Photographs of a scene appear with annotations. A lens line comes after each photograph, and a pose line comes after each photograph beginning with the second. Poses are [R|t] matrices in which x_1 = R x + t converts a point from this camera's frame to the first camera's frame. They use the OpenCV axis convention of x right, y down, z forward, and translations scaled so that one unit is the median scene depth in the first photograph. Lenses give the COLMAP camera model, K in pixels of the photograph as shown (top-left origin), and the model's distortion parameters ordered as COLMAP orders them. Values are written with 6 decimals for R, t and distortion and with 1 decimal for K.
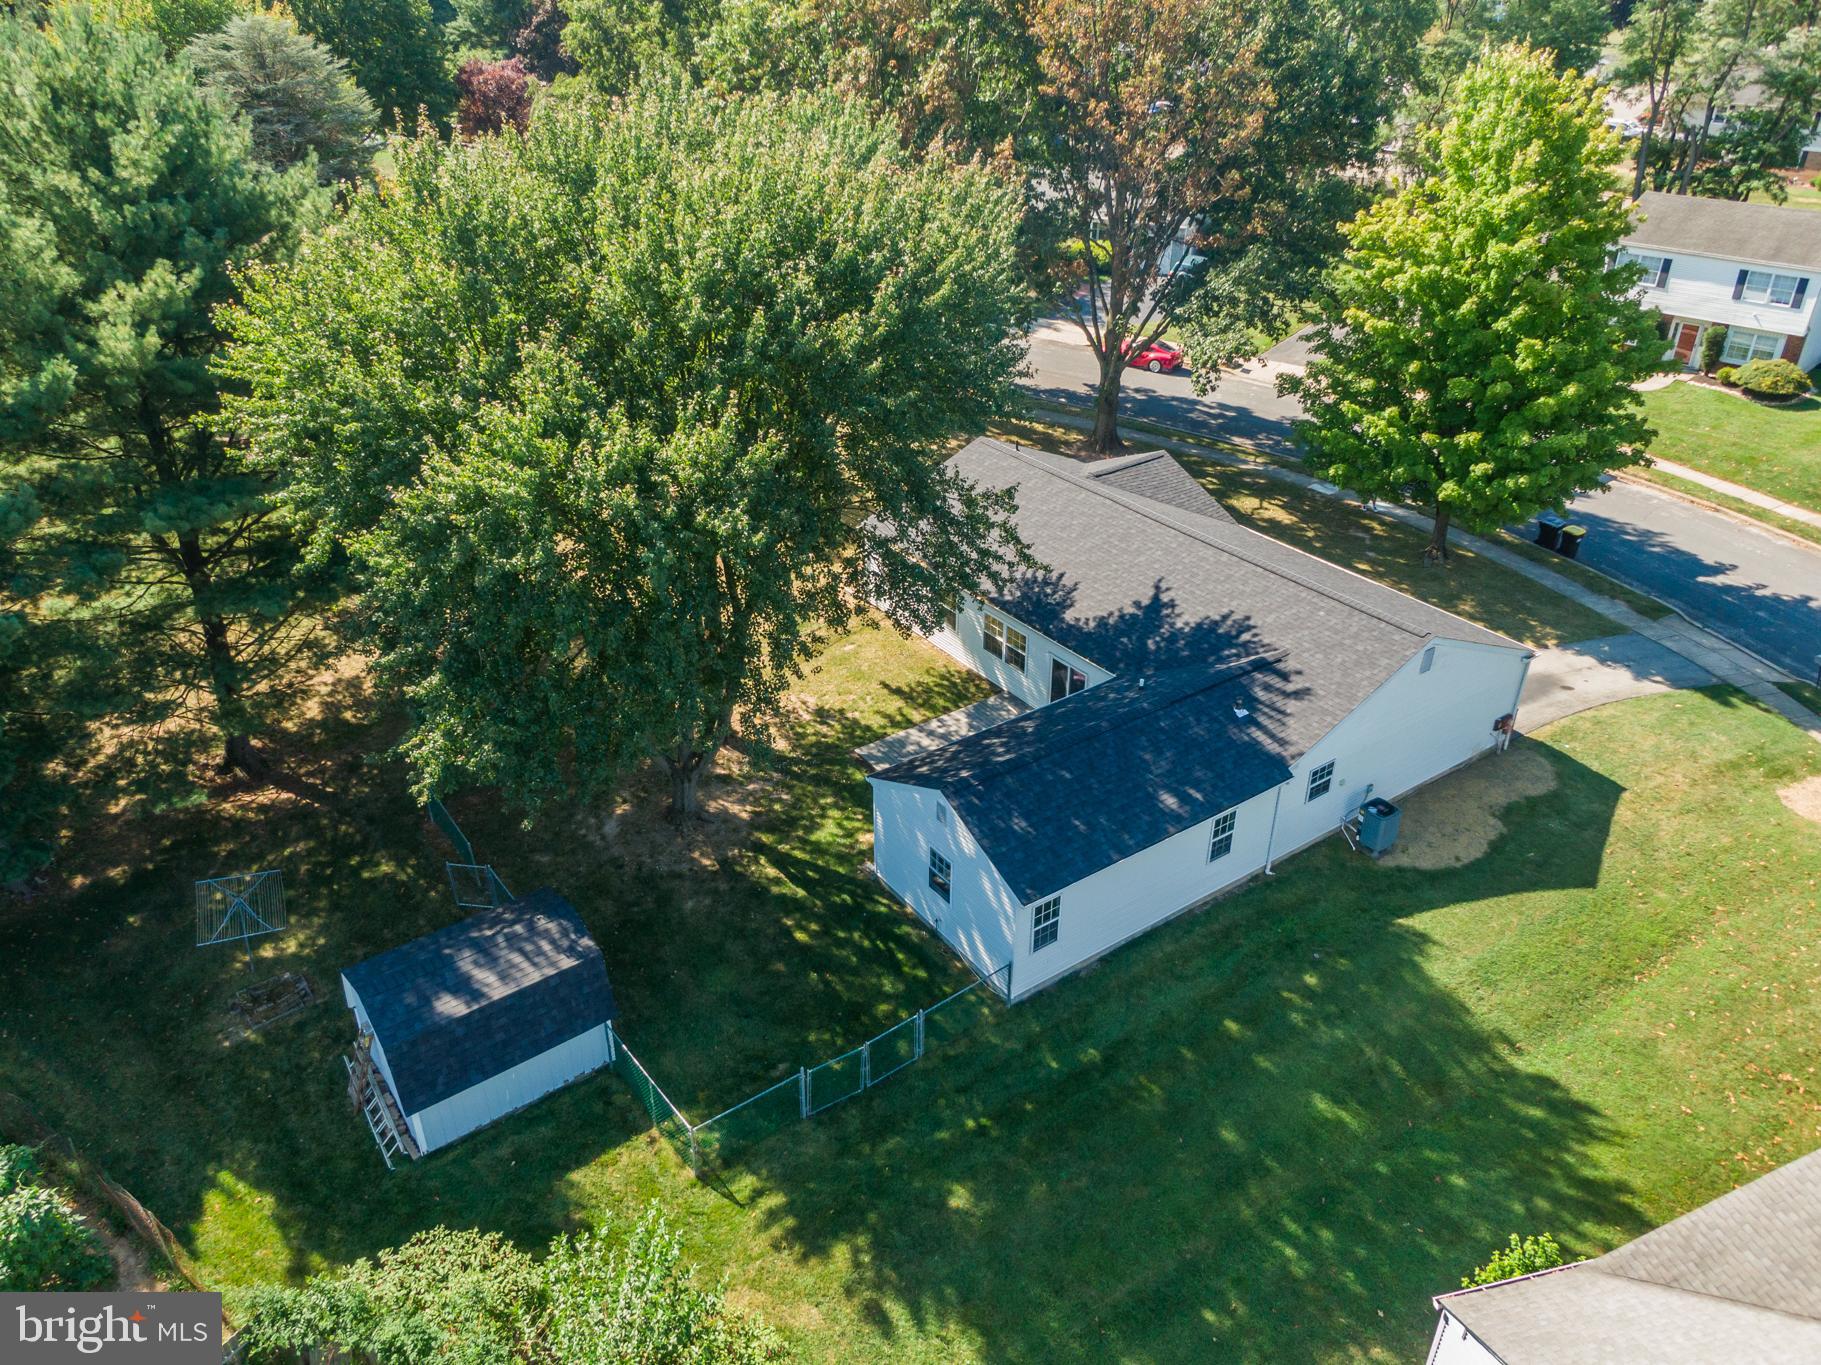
lens RADIAL K [[1283.0, 0, 915.3], [0, 1283.0, 686.3], [0, 0, 1]] dist [0.003362, 0.000381]
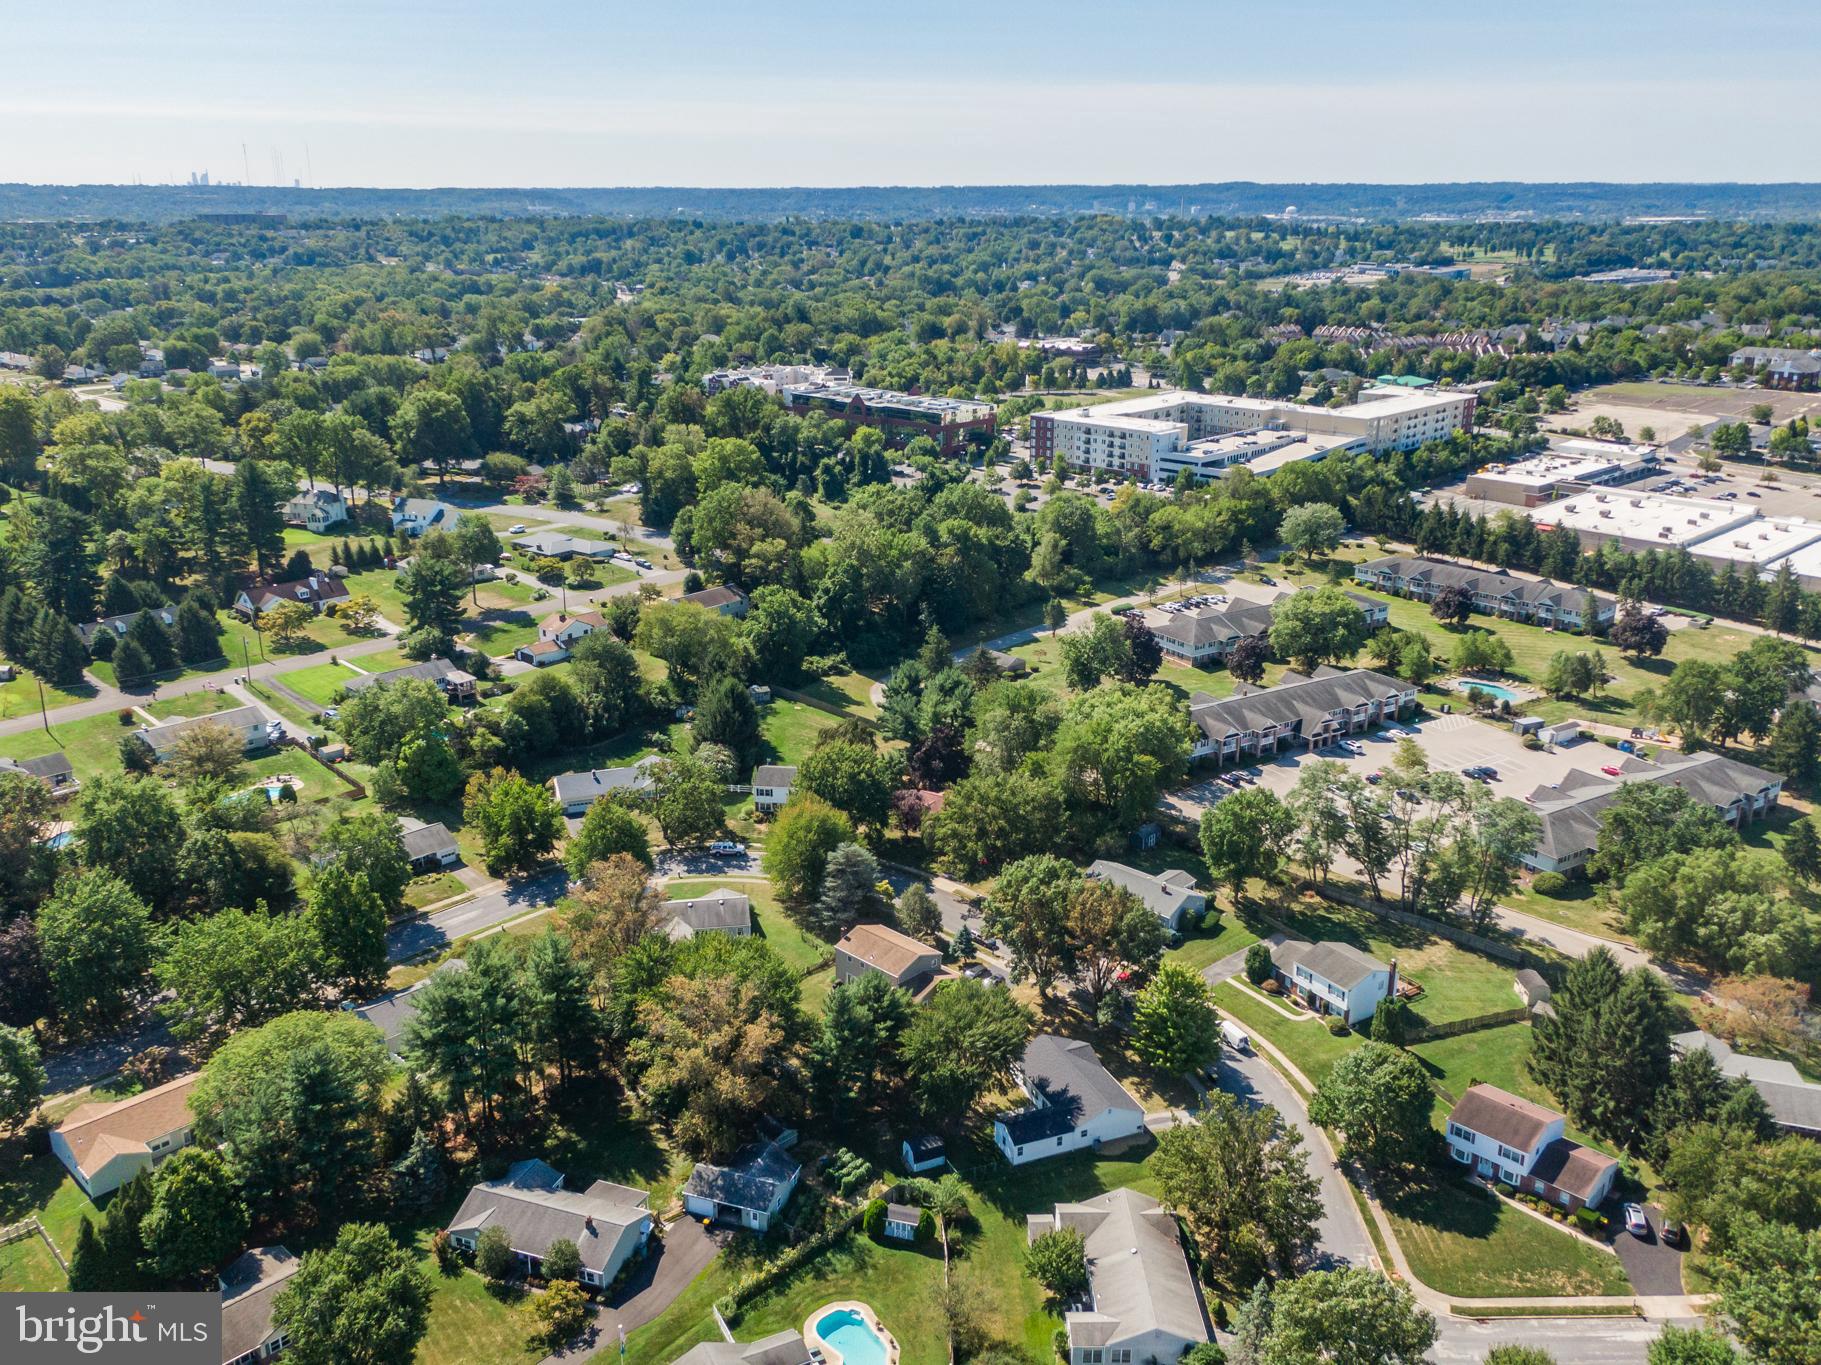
lens RADIAL K [[1523.1, 0, 913.8], [0, 1523.1, 677.2], [0, 0, 1]] dist [0.012235, 0.001685]
pose [[0.974040, 0.071660, -0.214735, 0.870831], [-0.113620, 0.975198, -0.189946, -0.487809], [0.195798, 0.209413, 0.958024, -5.566636]]
